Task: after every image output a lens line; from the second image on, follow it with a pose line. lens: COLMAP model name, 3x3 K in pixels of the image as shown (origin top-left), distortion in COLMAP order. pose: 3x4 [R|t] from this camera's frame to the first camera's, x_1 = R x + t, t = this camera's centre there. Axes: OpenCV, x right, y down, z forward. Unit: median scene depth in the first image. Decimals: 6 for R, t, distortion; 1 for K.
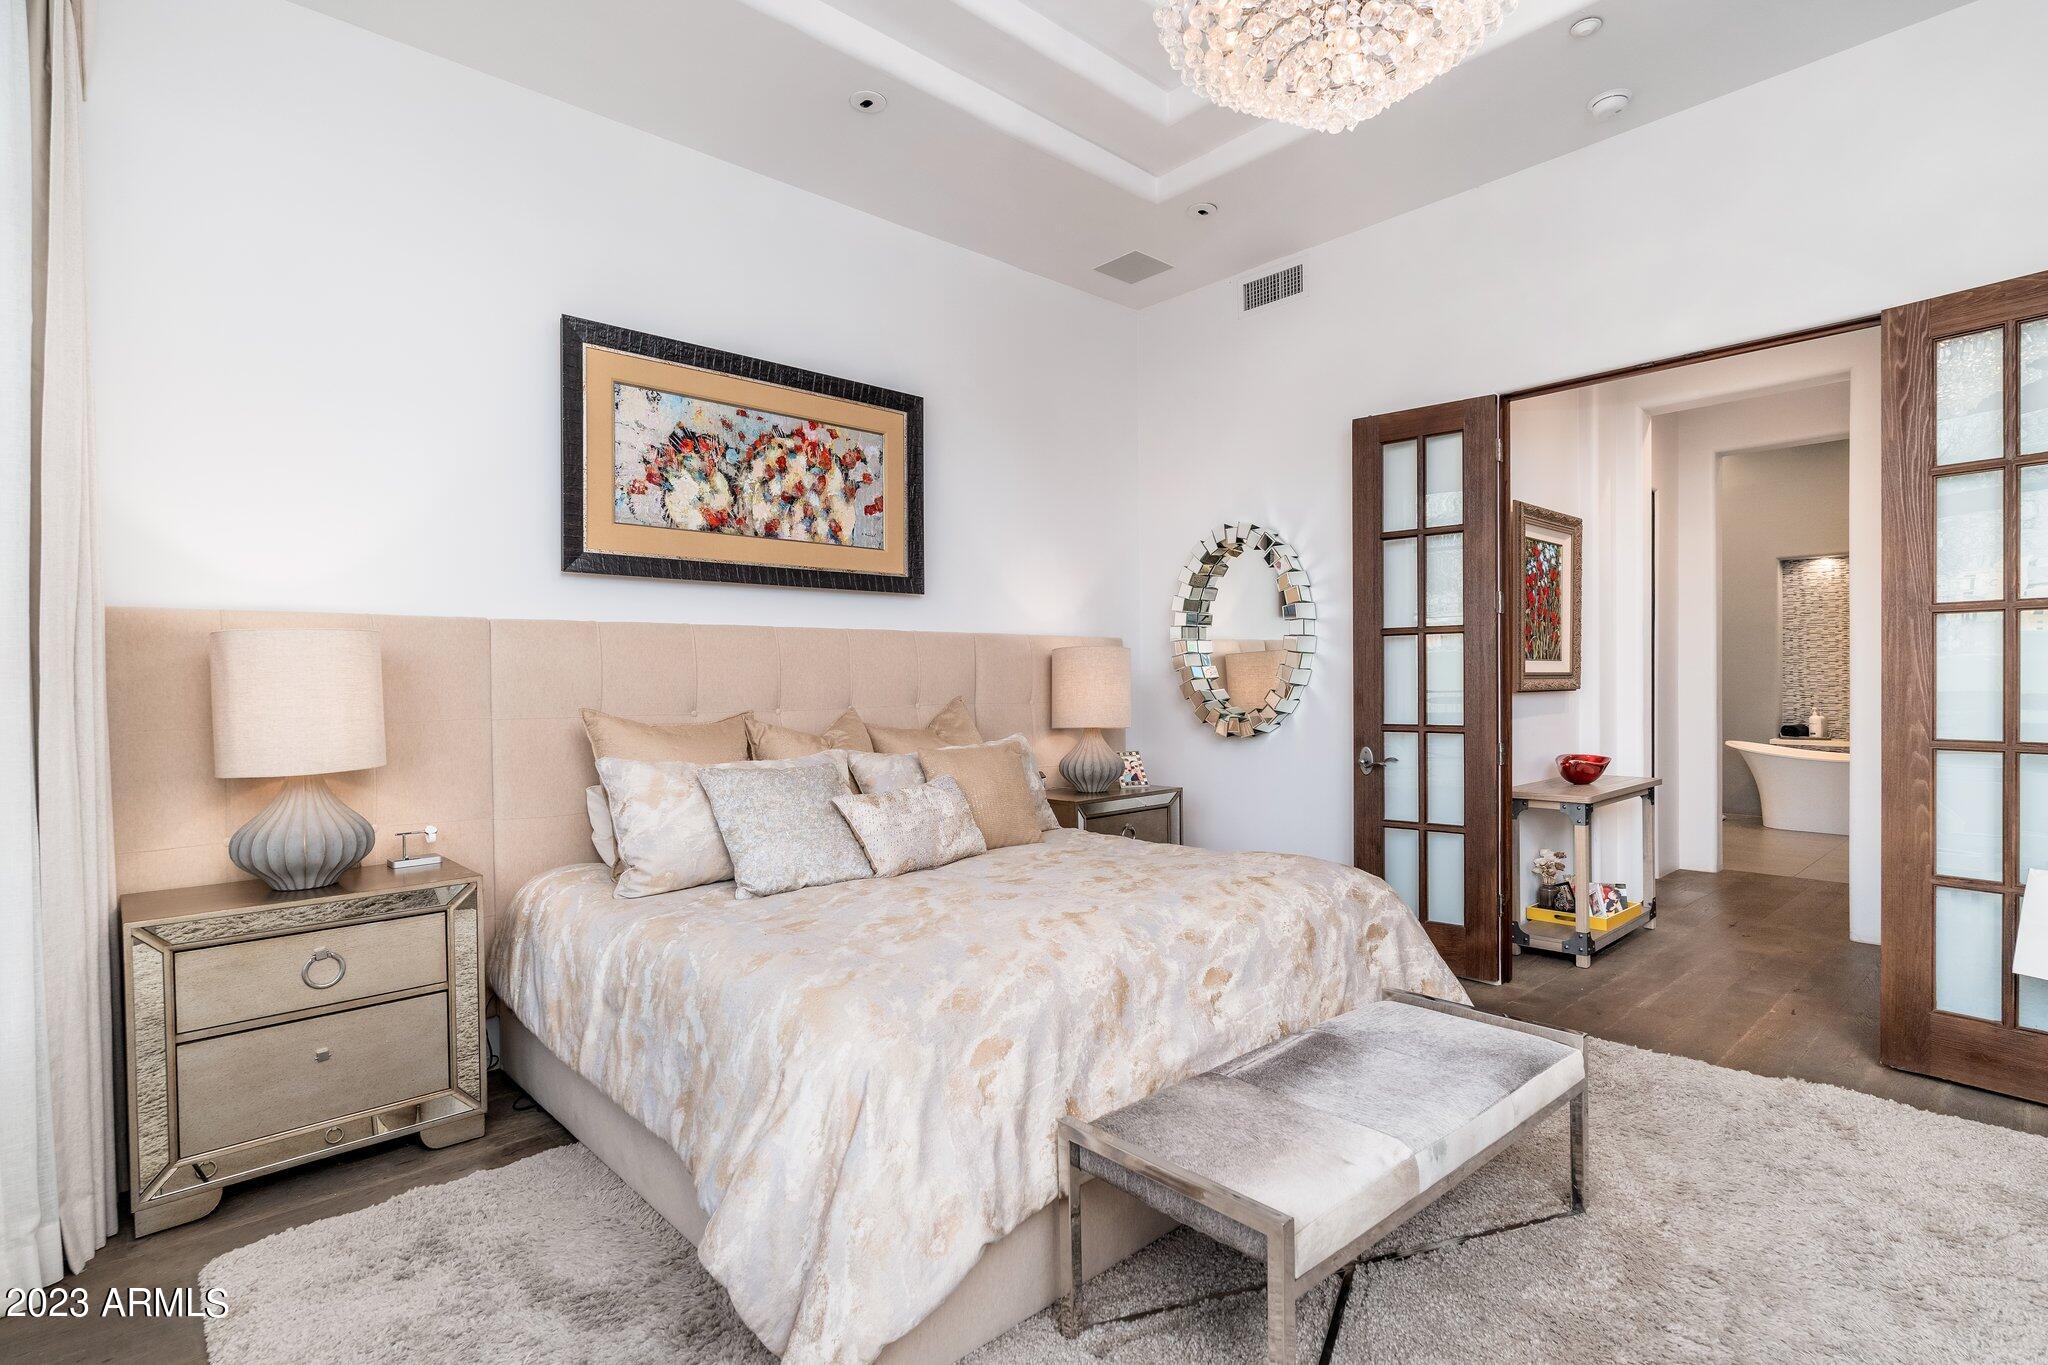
lens RADIAL K [[998.1, 0, 1022.3], [0, 998.1, 687.1], [0, 0, 1]] dist [-0.001455, -0.000242]
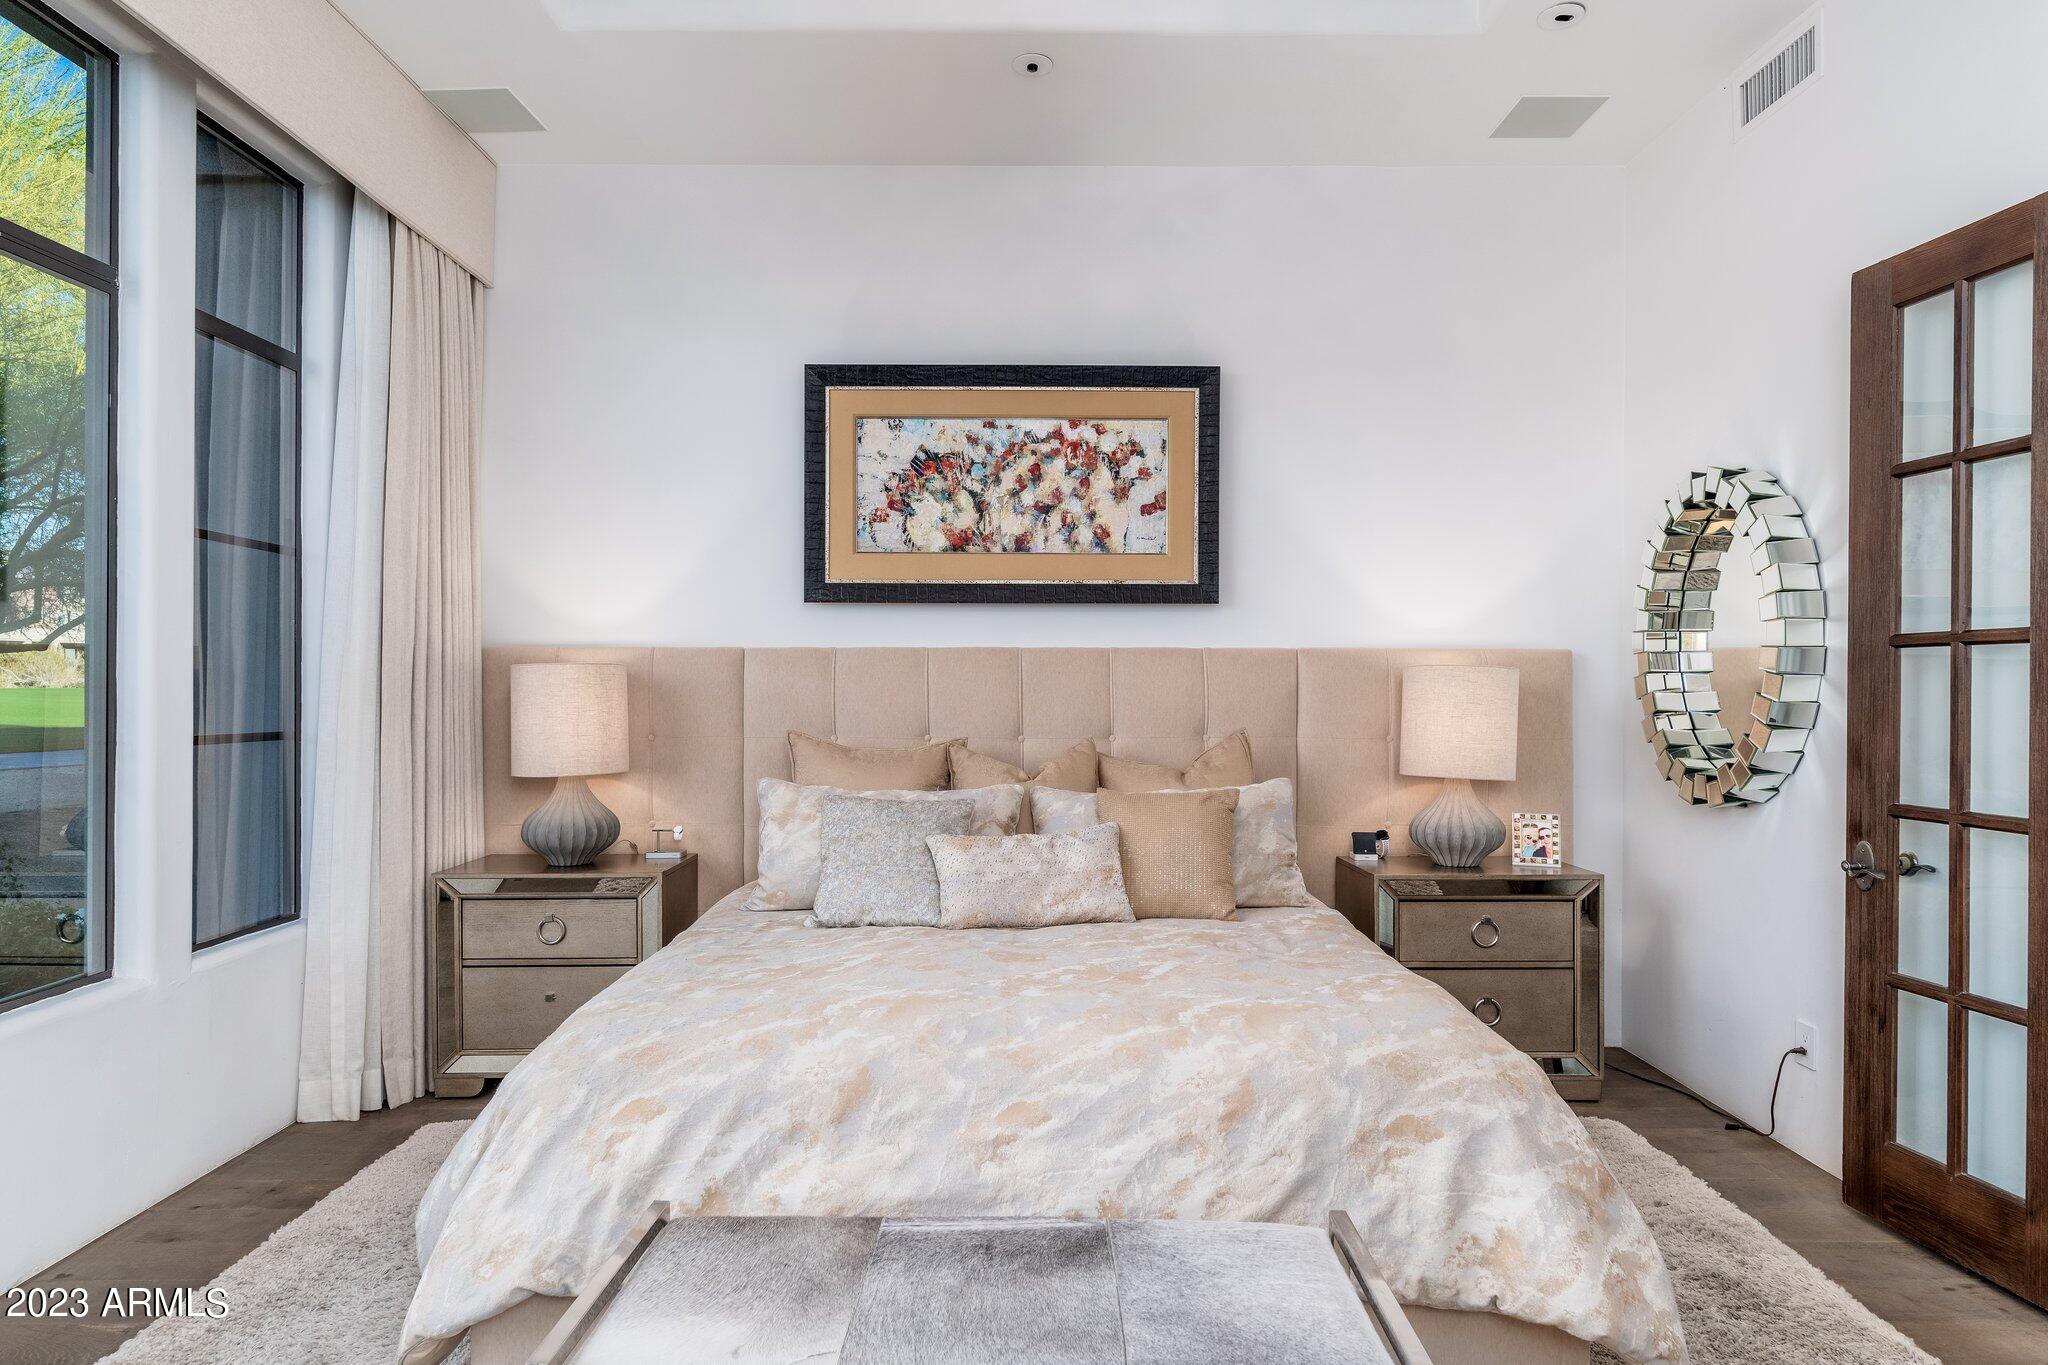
lens RADIAL K [[1151.7, 0, 1021.5], [0, 1151.7, 690.6], [0, 0, 1]] dist [0.000445, 0.000805]
pose [[0.737652, 0.013853, -0.675039, 0.485499], [-0.014205, 0.999887, 0.004997, -0.026043], [0.675031, 0.005903, 0.737766, 0.208314]]
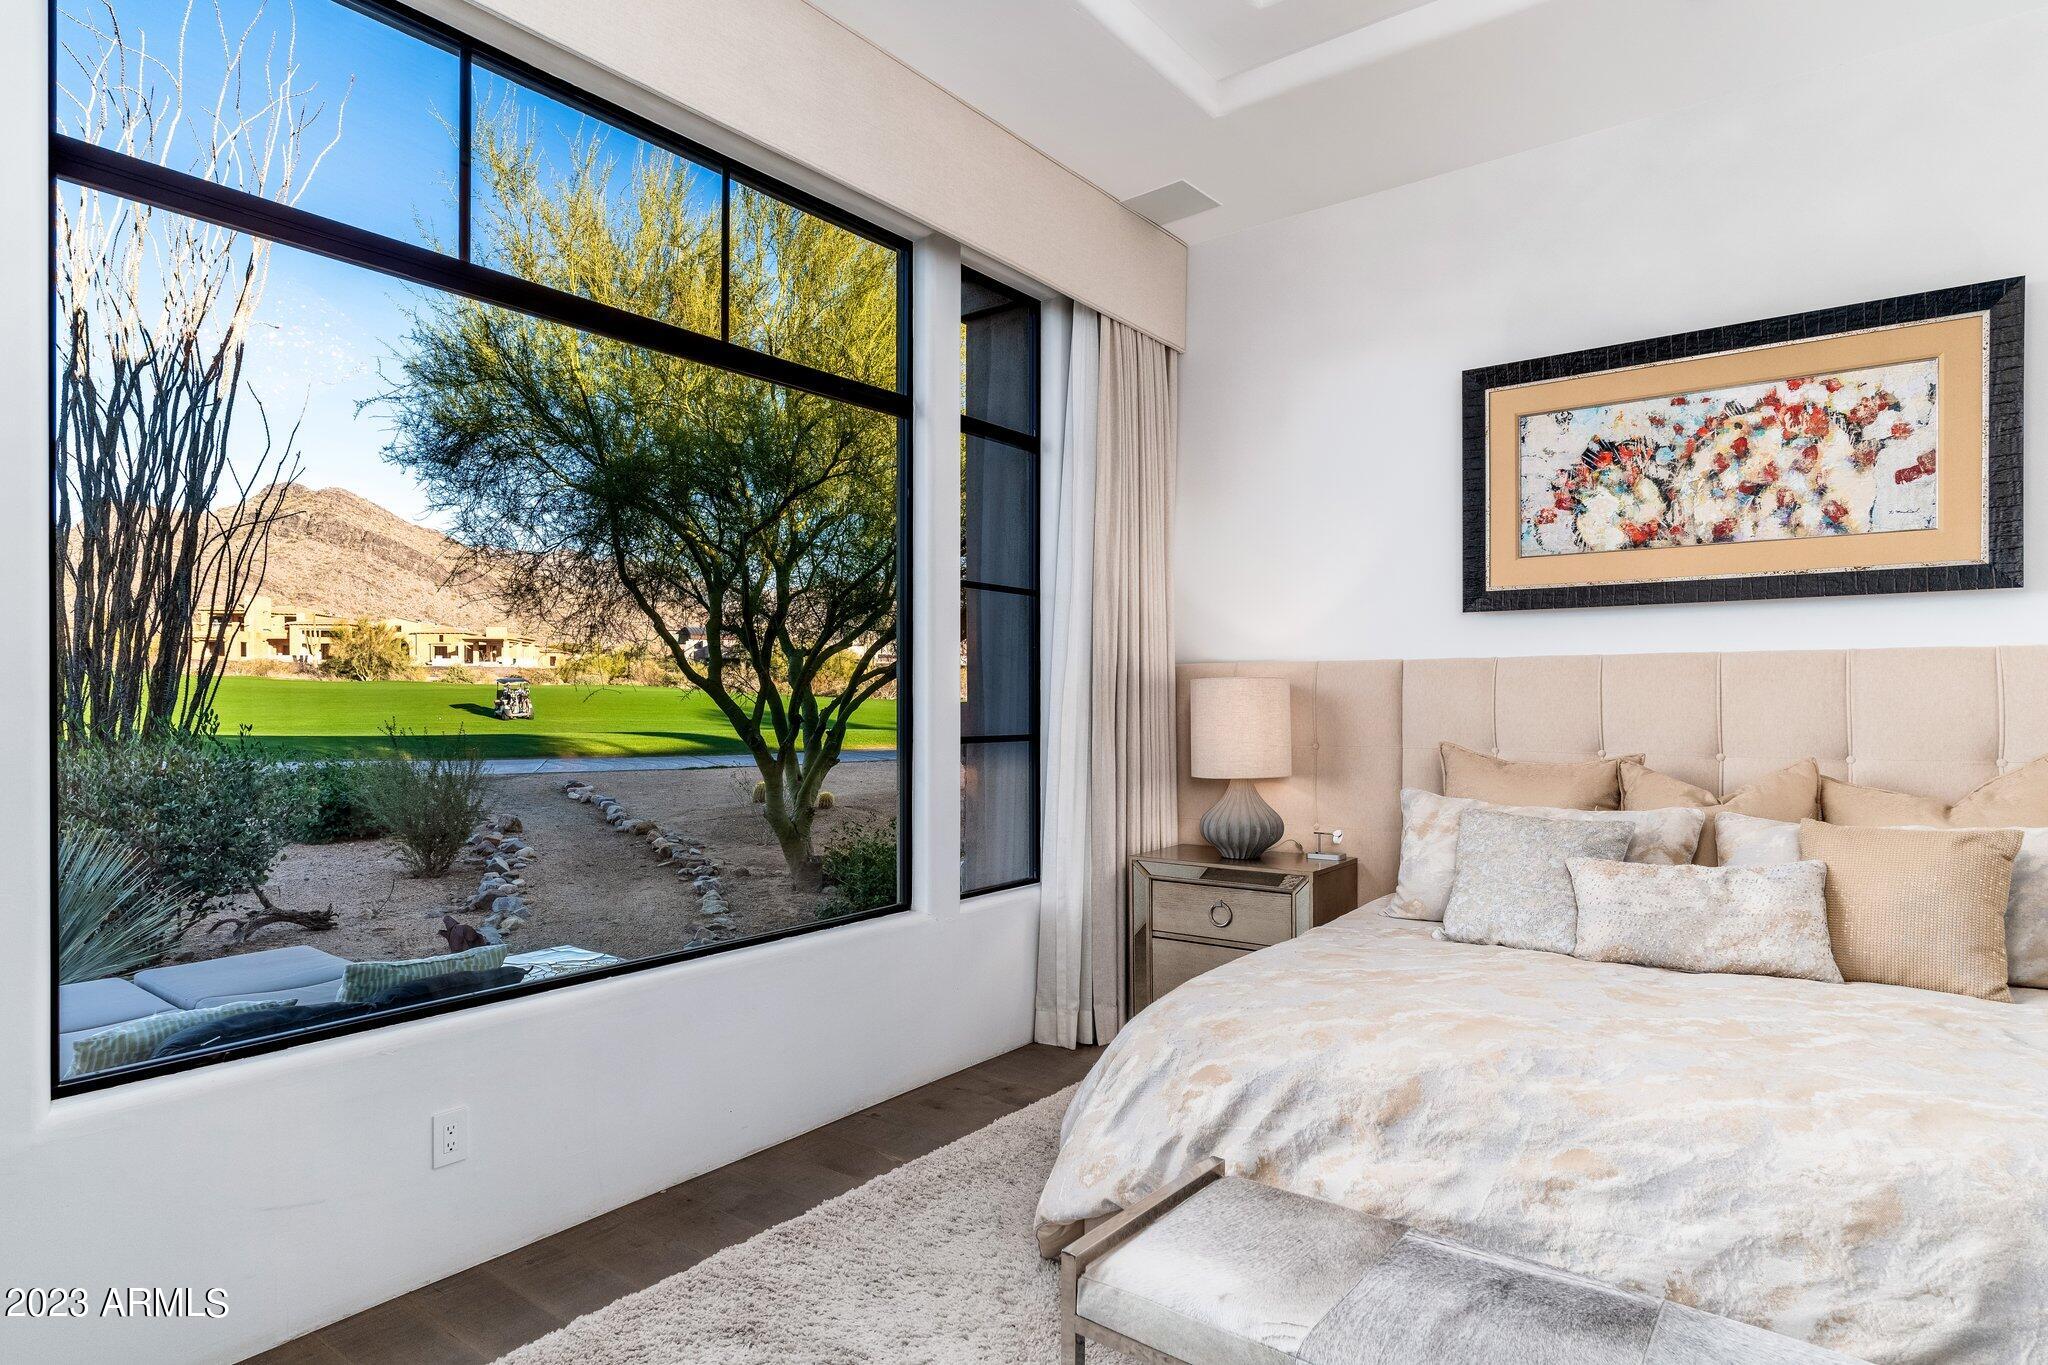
lens RADIAL K [[1123.1, 0, 1023.2], [0, 1123.1, 698.6], [0, 0, 1]] dist [-0.001118, 0.000705]
pose [[0.175380, 0.011155, -0.984438, 0.557821], [-0.006741, 0.999926, 0.010130, -0.028458], [0.984478, 0.004859, 0.175442, 0.285063]]
